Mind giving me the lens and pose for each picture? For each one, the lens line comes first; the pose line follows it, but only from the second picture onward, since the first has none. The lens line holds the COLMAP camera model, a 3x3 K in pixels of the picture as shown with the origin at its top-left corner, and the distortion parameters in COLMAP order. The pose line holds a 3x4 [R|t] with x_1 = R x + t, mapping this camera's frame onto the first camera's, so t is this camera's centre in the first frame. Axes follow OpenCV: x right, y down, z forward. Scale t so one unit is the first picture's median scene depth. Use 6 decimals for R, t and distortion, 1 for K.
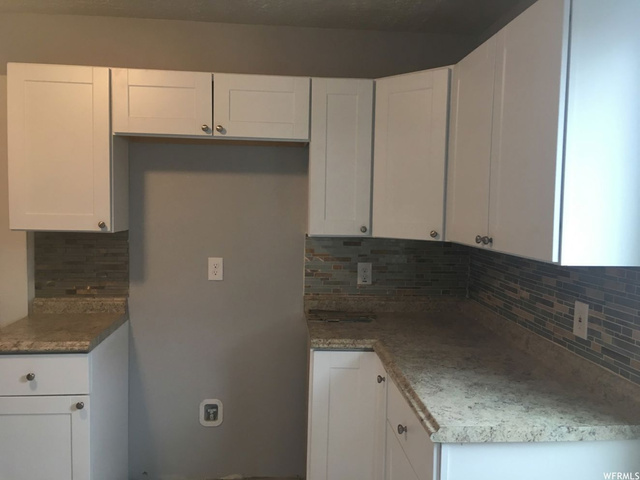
lens RADIAL K [[545.2, 0, 321.2], [0, 545.2, 237.5], [0, 0, 1]] dist [0.077301, -0.119265]
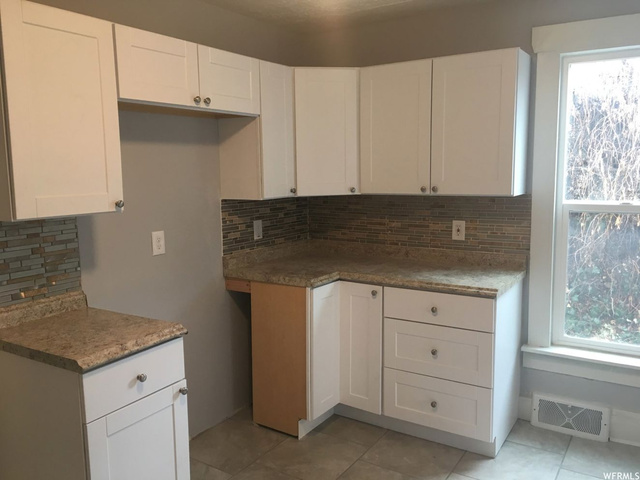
lens RADIAL K [[545.2, 0, 321.2], [0, 545.2, 237.5], [0, 0, 1]] dist [0.077301, -0.119265]
pose [[0.606982, -0.132340, 0.783619, -0.881765], [0.078126, 0.991198, 0.106881, -0.037810], [-0.790866, -0.003654, 0.611978, 0.201208]]
